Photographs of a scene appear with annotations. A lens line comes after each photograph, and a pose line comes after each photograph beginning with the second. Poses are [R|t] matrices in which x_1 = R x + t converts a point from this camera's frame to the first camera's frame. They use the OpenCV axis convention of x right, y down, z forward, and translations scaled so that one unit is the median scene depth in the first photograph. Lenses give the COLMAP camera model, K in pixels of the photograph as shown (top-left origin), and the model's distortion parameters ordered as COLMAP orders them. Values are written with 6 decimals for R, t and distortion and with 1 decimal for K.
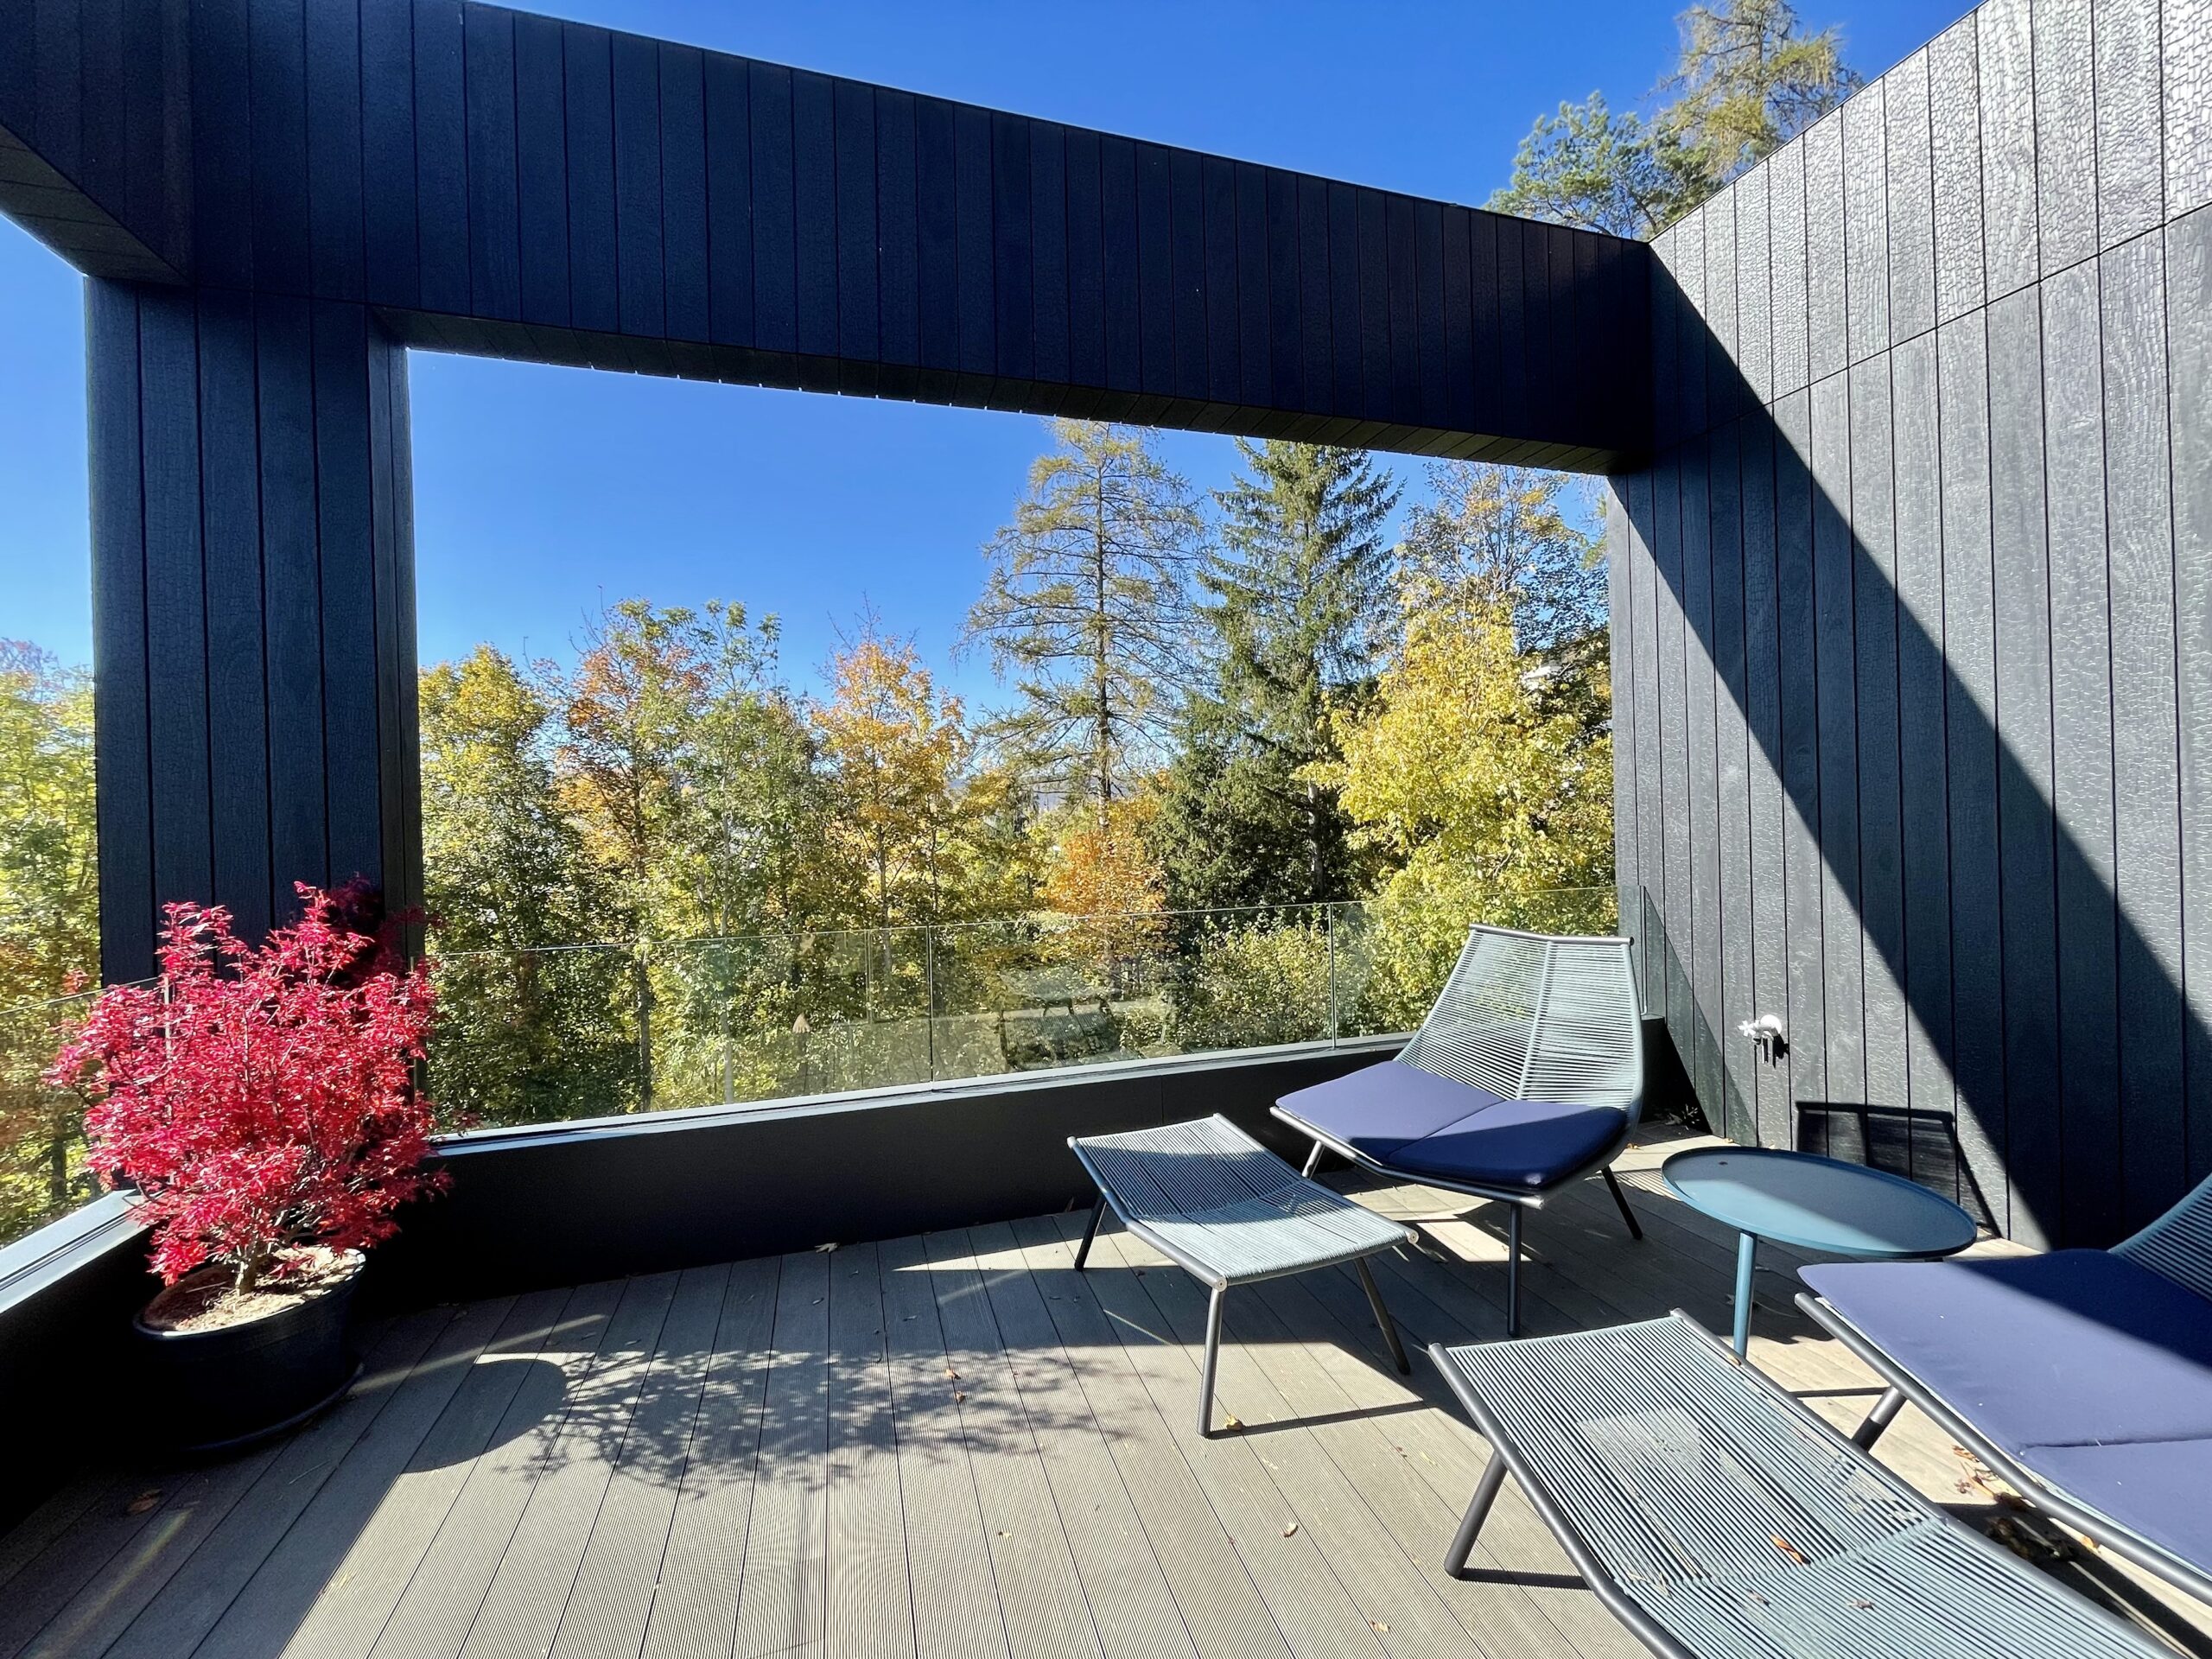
lens RADIAL K [[882.4, 0, 1106.0], [0, 882.4, 829.5], [0, 0, 1]] dist [-0.000517, -0.000019]
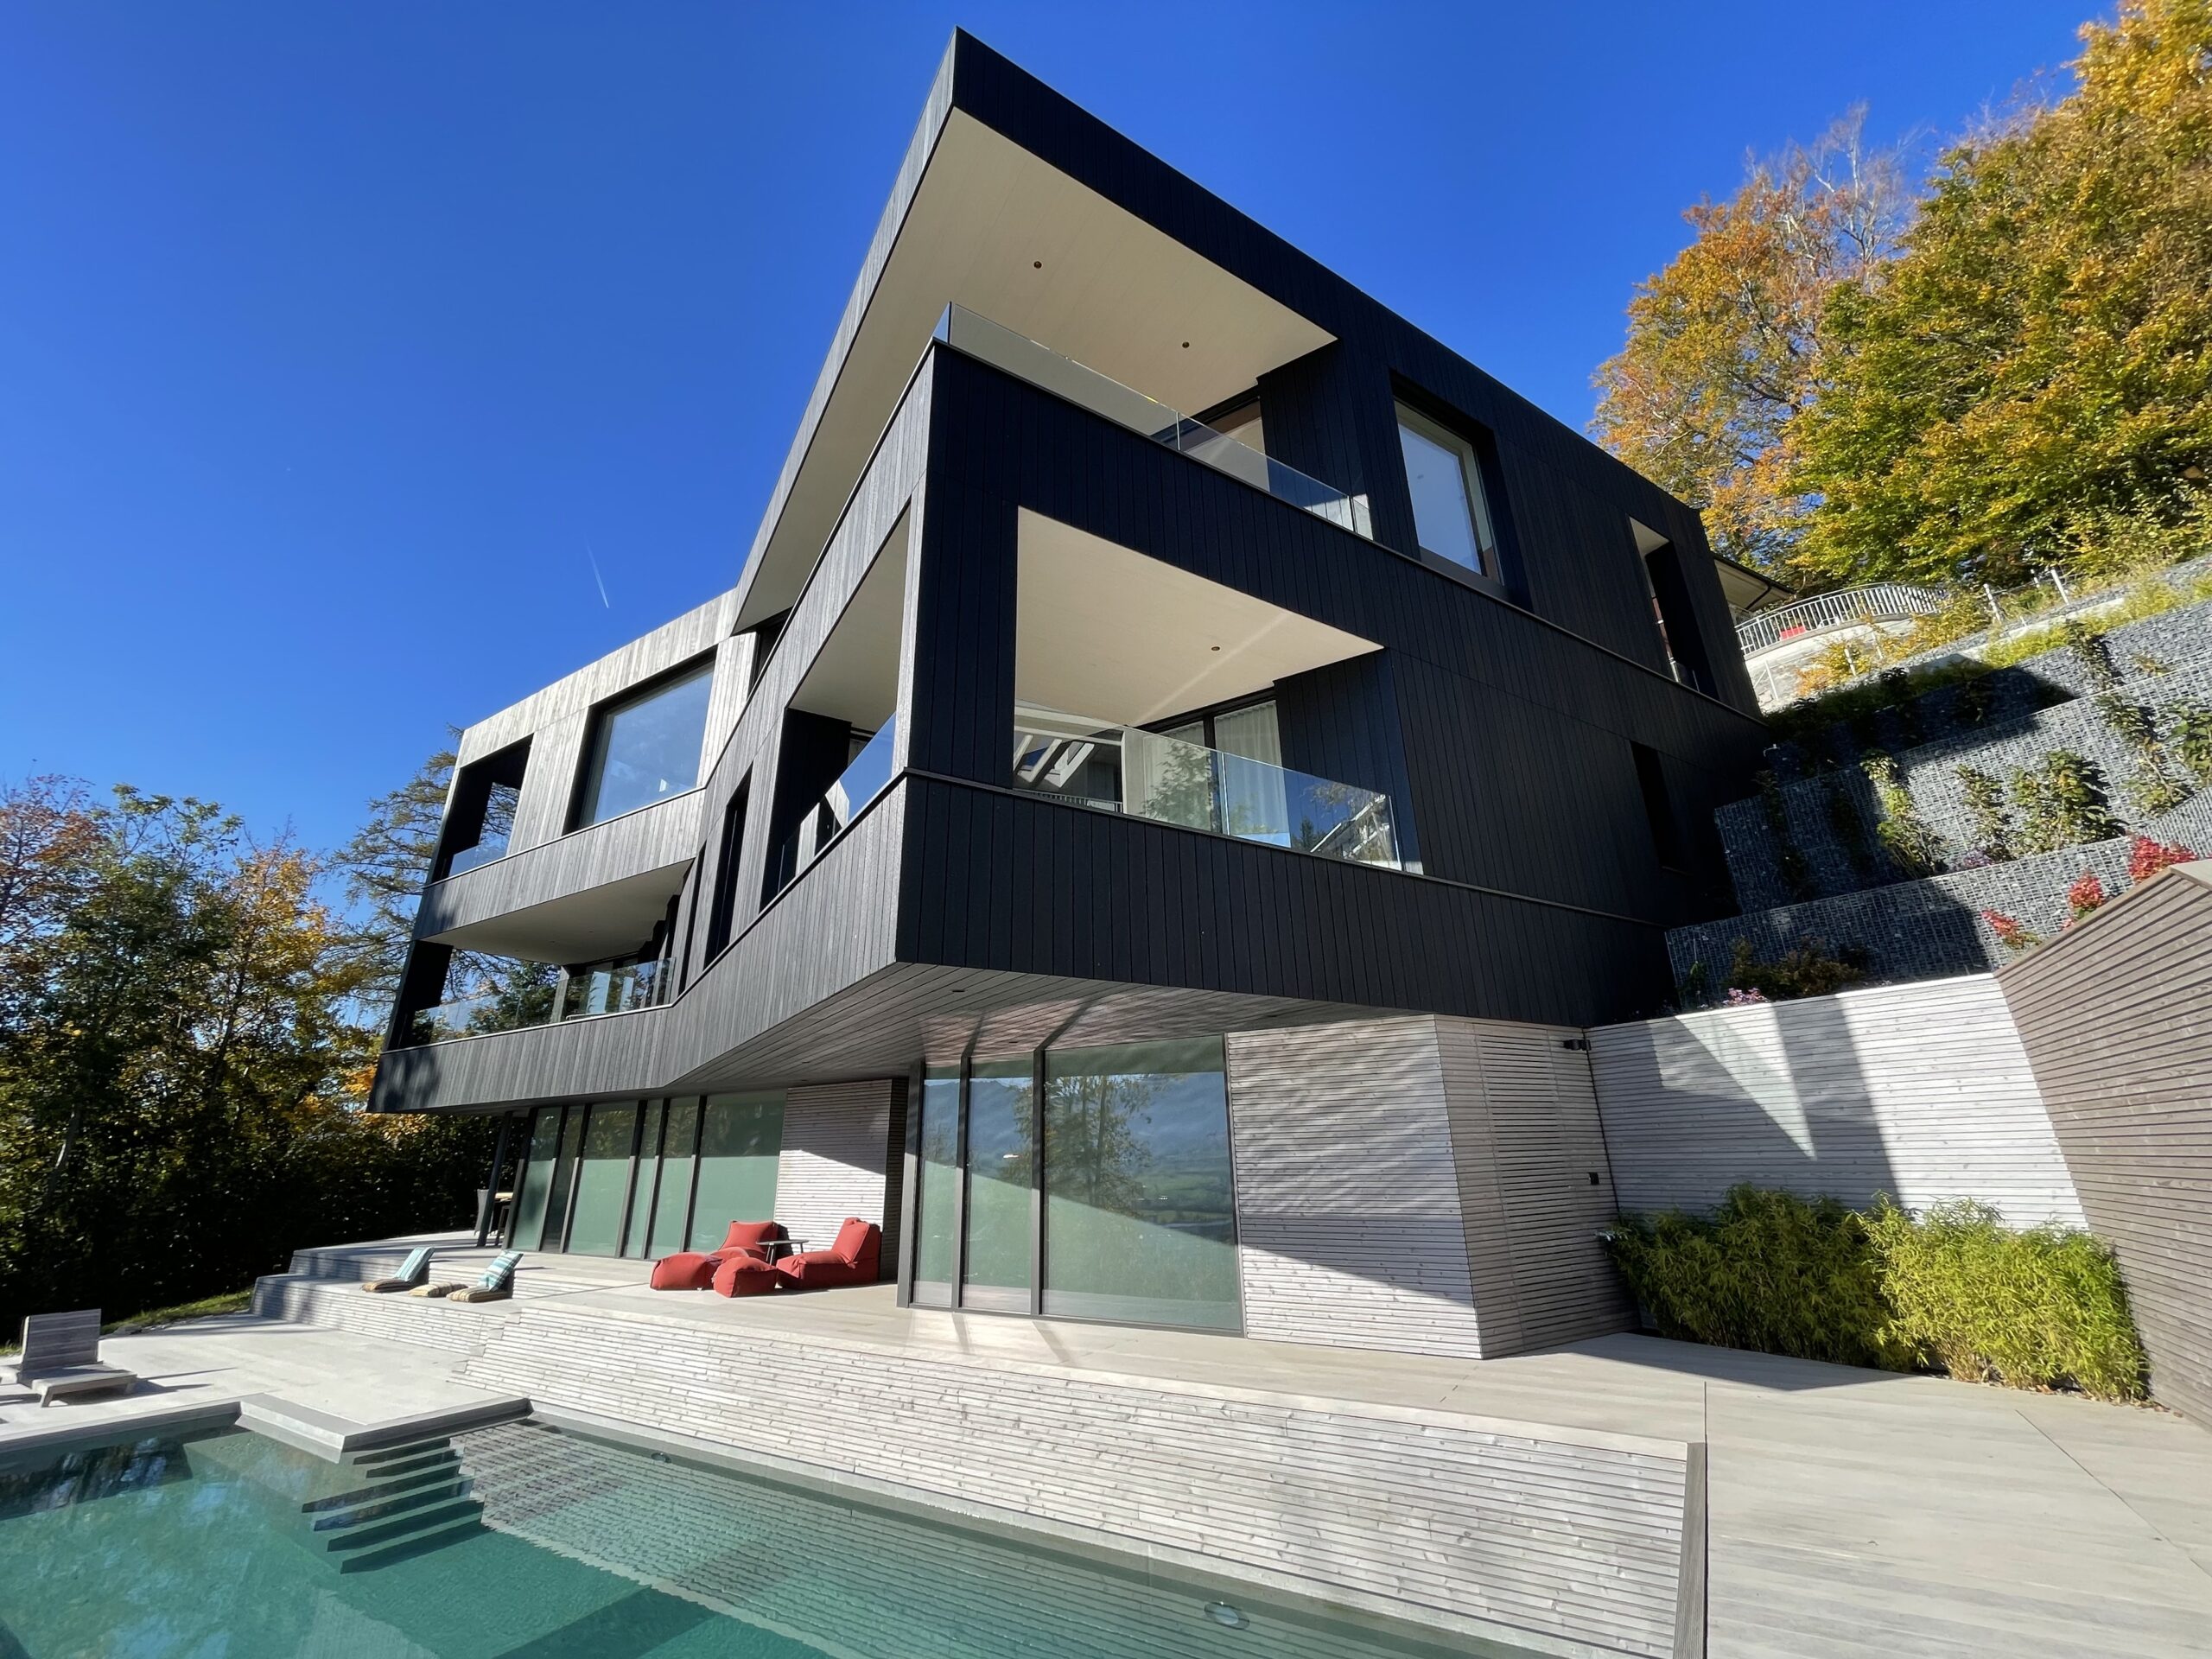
lens RADIAL K [[882.4, 0, 1106.0], [0, 882.4, 829.5], [0, 0, 1]] dist [-0.000517, -0.000019]
pose [[0.757174, 0.241080, 0.607098, -0.098133], [0.001400, 0.928801, -0.370575, 0.190923], [-0.653211, 0.281440, 0.702927, -0.580814]]
